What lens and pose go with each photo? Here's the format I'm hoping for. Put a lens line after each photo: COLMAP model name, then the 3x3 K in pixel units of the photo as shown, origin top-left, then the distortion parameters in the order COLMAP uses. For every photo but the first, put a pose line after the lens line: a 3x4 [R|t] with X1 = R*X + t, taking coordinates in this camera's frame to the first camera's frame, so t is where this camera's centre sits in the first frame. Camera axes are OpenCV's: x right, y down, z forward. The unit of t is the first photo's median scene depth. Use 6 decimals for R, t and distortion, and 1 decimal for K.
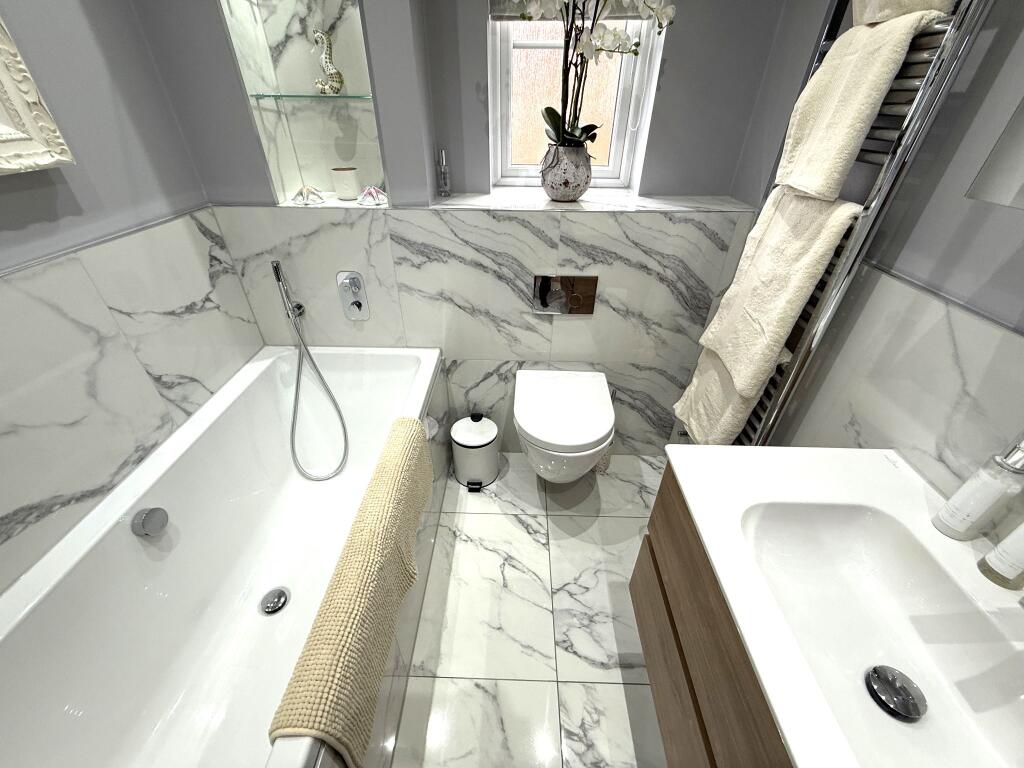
lens RADIAL K [[406.1, 0, 508.0], [0, 406.1, 384.2], [0, 0, 1]] dist [-0.002052, -0.000003]
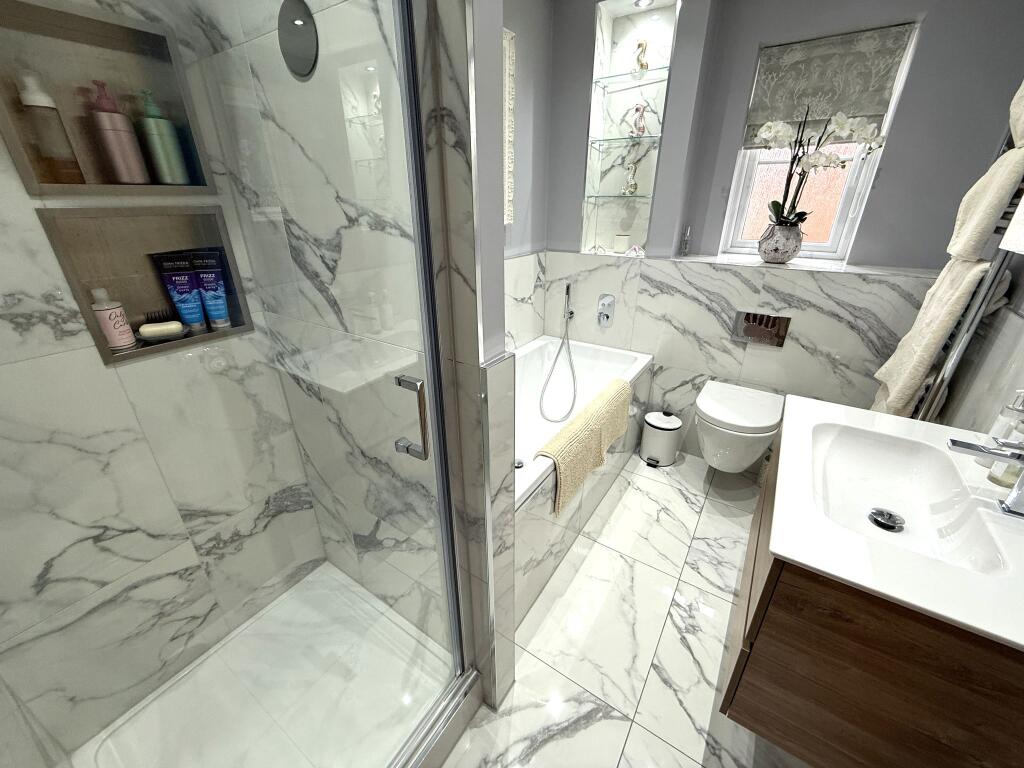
lens RADIAL K [[406.1, 0, 508.1], [0, 406.1, 383.3], [0, 0, 1]] dist [-0.002052, -0.000003]
pose [[0.847488, 0.212163, -0.486570, 0.135624], [-0.294611, 0.950508, -0.098685, 0.349326], [0.441552, 0.226984, 0.868050, -0.514291]]
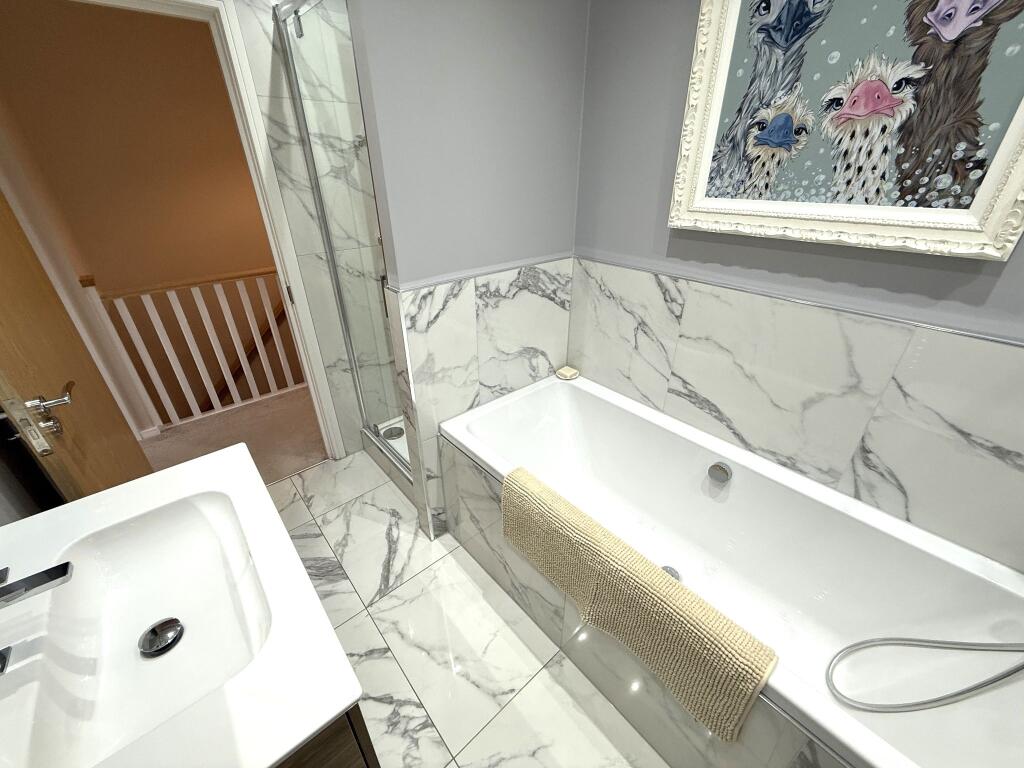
lens RADIAL K [[406.1, 0, 510.1], [0, 406.1, 384.8], [0, 0, 1]] dist [-0.002052, -0.000003]
pose [[-0.736893, 0.325600, -0.592431, 0.259868], [-0.379799, 0.525573, 0.761266, -0.435274], [0.559234, 0.785976, -0.263629, 0.542572]]
